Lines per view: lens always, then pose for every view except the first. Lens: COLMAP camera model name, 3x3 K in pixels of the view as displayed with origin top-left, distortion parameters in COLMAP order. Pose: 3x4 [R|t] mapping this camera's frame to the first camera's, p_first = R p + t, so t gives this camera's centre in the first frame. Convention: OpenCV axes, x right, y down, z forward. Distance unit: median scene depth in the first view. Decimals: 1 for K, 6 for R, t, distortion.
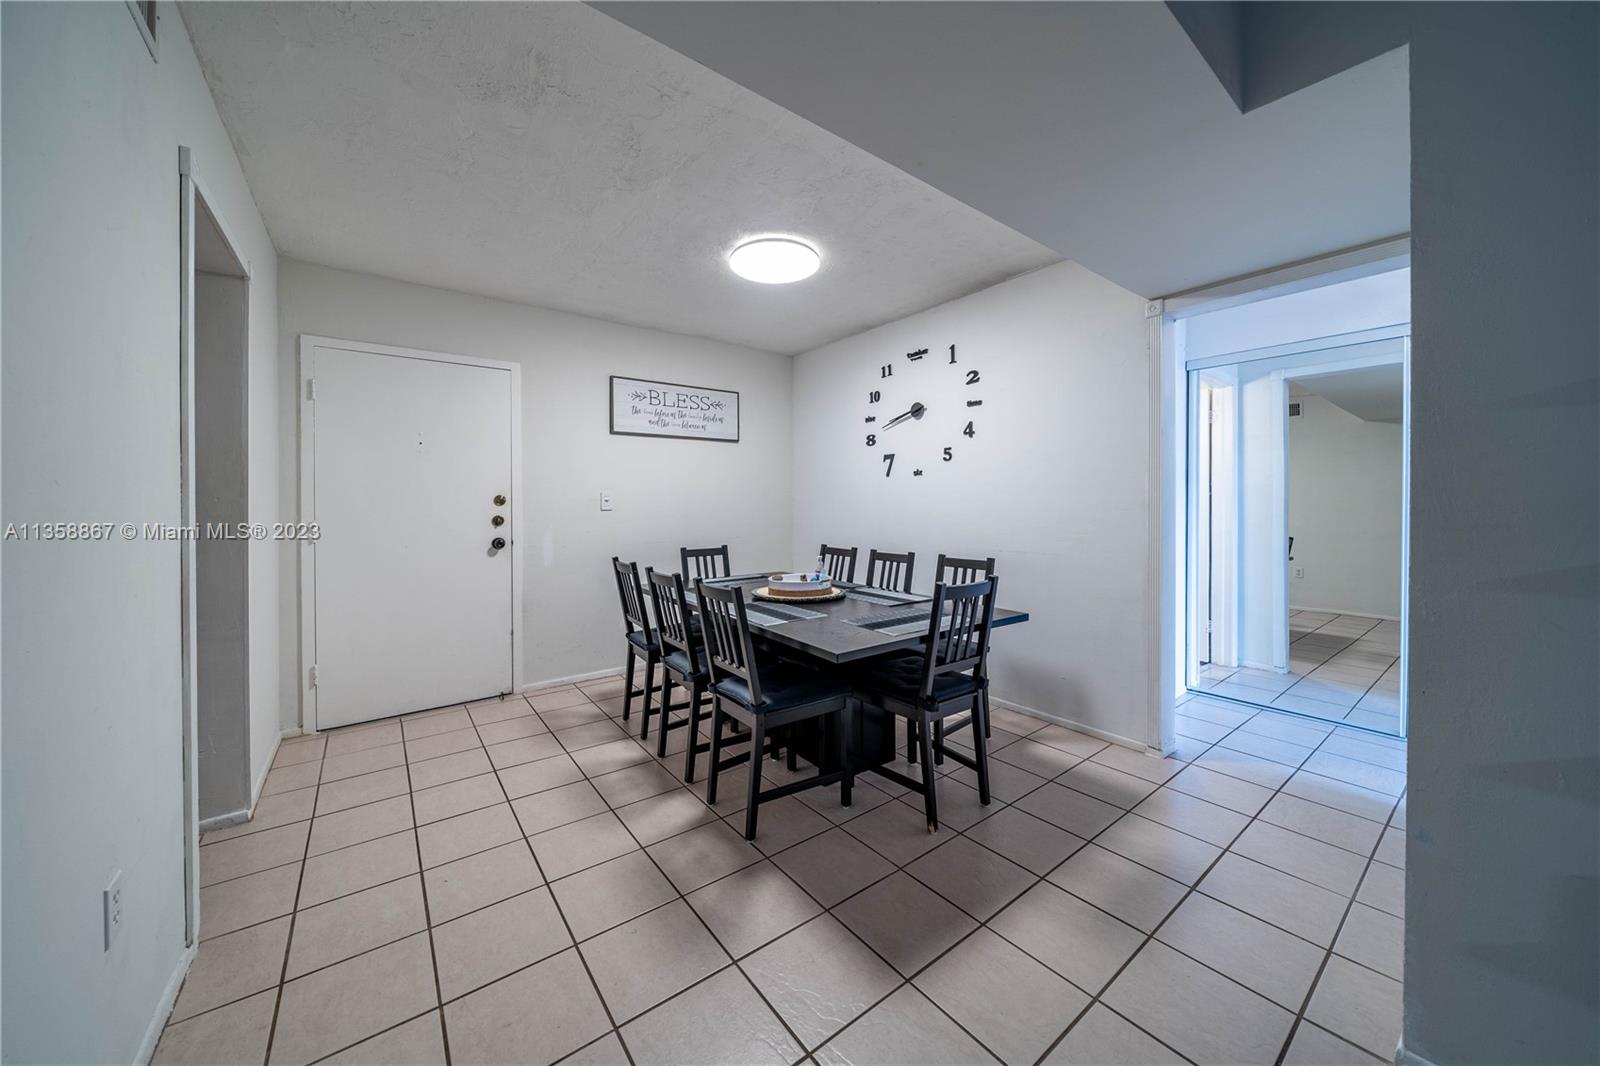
lens RADIAL K [[565.2, 0, 761.9], [0, 565.2, 504.0], [0, 0, 1]] dist [-0.007167, 0.000230]
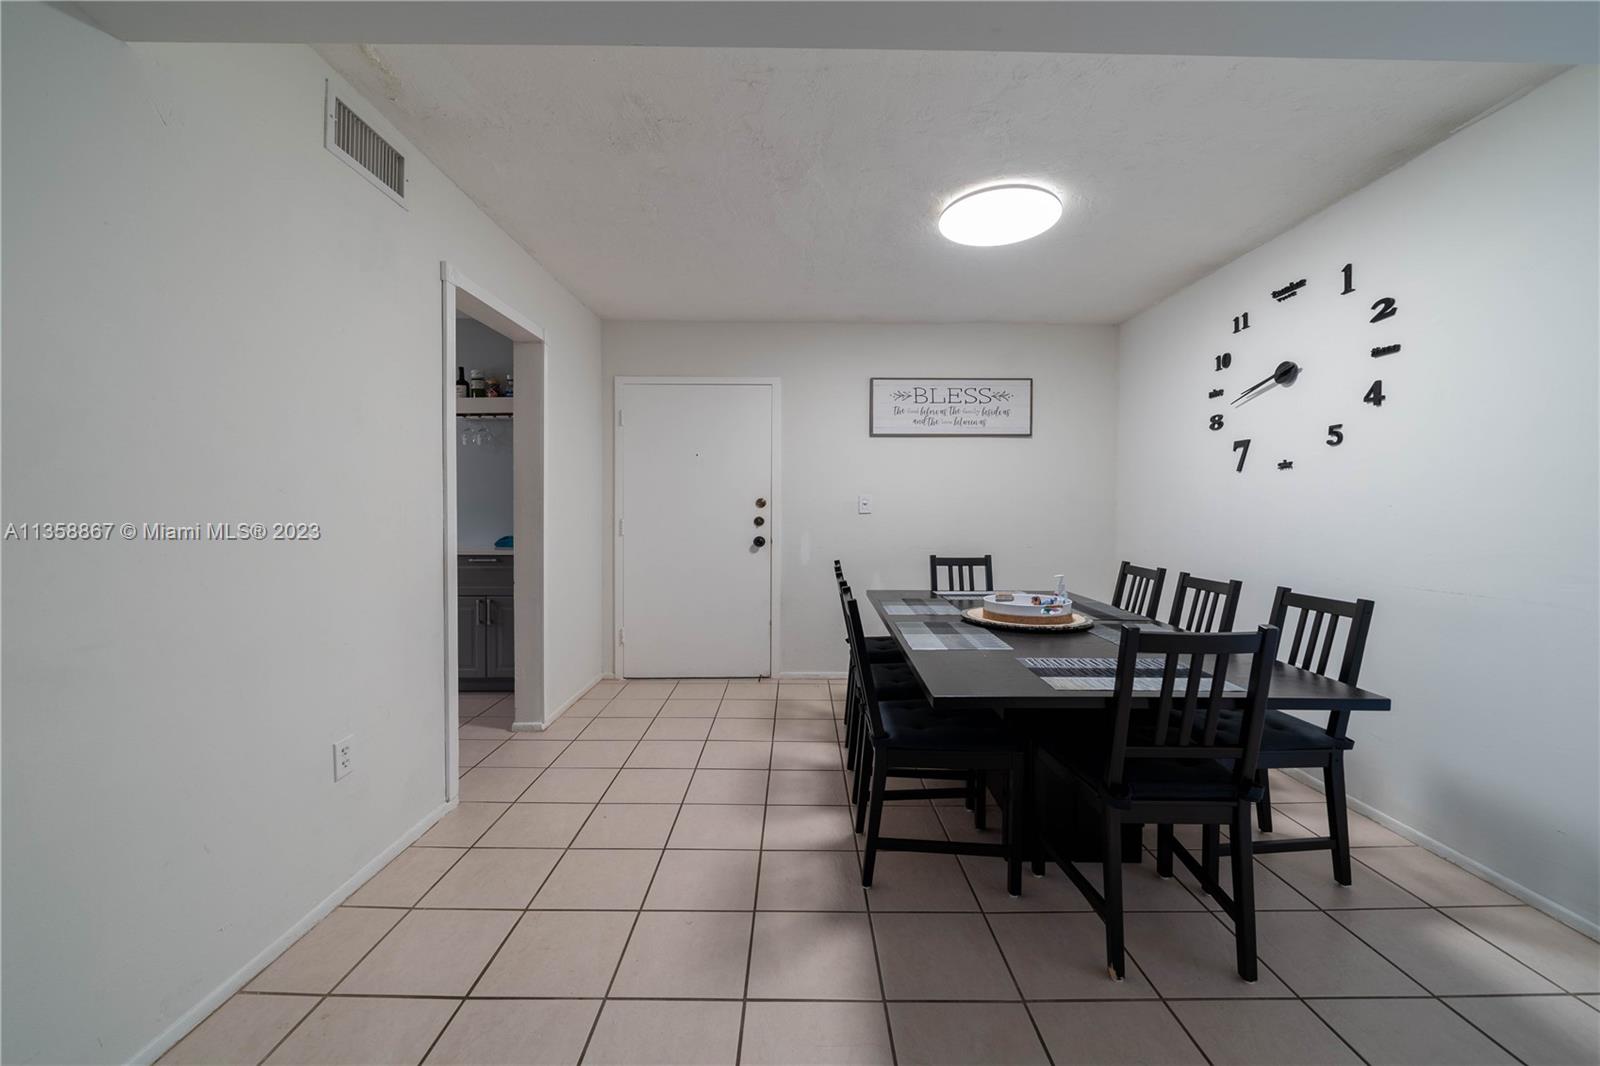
lens RADIAL K [[565.2, 0, 797.5], [0, 565.2, 516.7], [0, 0, 1]] dist [-0.007167, 0.000230]
pose [[0.814199, 0.017595, -0.580319, 0.240483], [-0.008095, 0.999788, 0.018954, -0.001404], [0.580529, -0.010735, 0.814169, 0.132235]]
